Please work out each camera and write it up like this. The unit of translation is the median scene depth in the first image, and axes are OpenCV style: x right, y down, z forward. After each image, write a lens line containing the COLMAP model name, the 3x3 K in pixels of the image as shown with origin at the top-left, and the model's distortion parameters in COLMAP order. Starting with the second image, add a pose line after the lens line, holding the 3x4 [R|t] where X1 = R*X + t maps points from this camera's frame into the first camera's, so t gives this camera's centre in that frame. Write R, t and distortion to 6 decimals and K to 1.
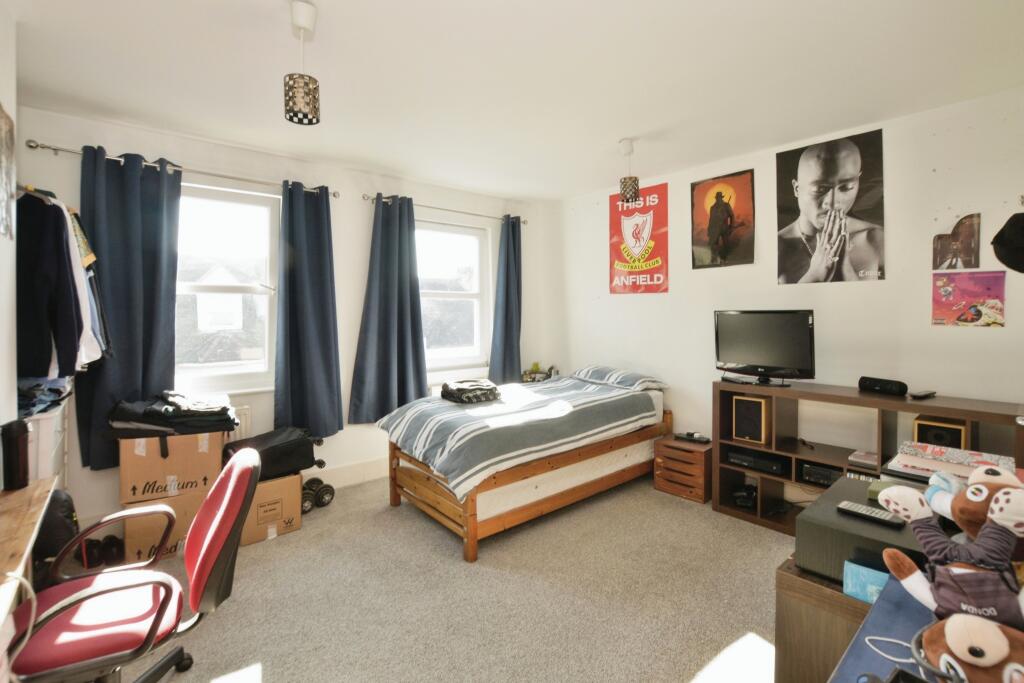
lens RADIAL K [[472.5, 0, 515.0], [0, 472.5, 313.0], [0, 0, 1]] dist [-0.033098, -0.000348]
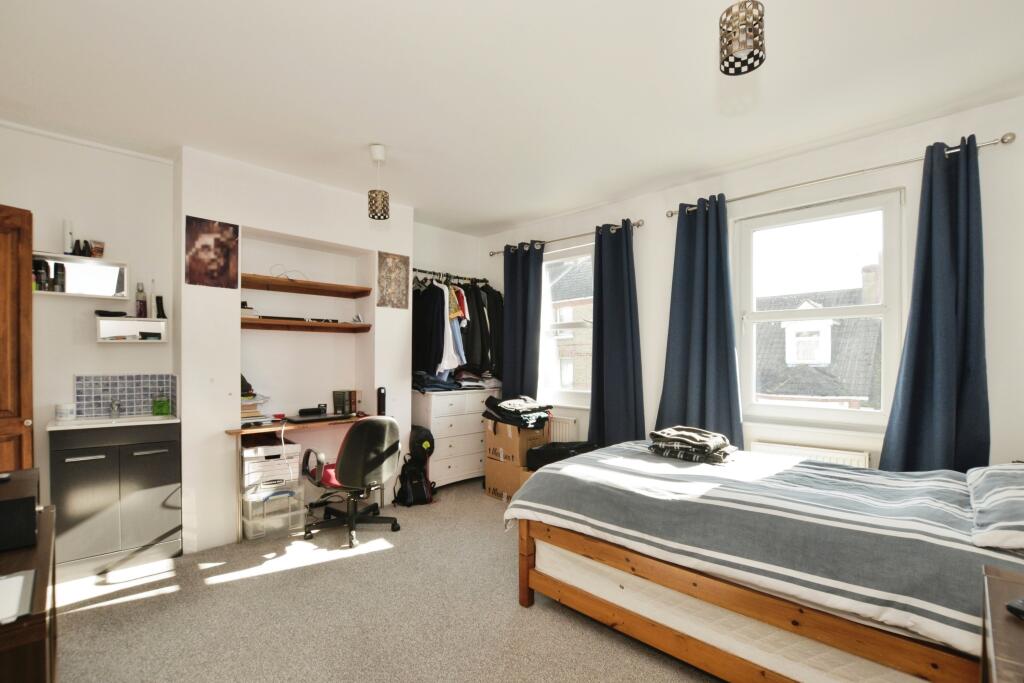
lens RADIAL K [[461.5, 0, 496.8], [0, 461.5, 358.6], [0, 0, 1]] dist [-0.026907, -0.000272]
pose [[0.061585, 0.007247, -0.998076, 0.655061], [-0.006935, 0.999953, 0.006833, 0.034882], [0.998078, 0.006501, 0.061633, 0.732826]]
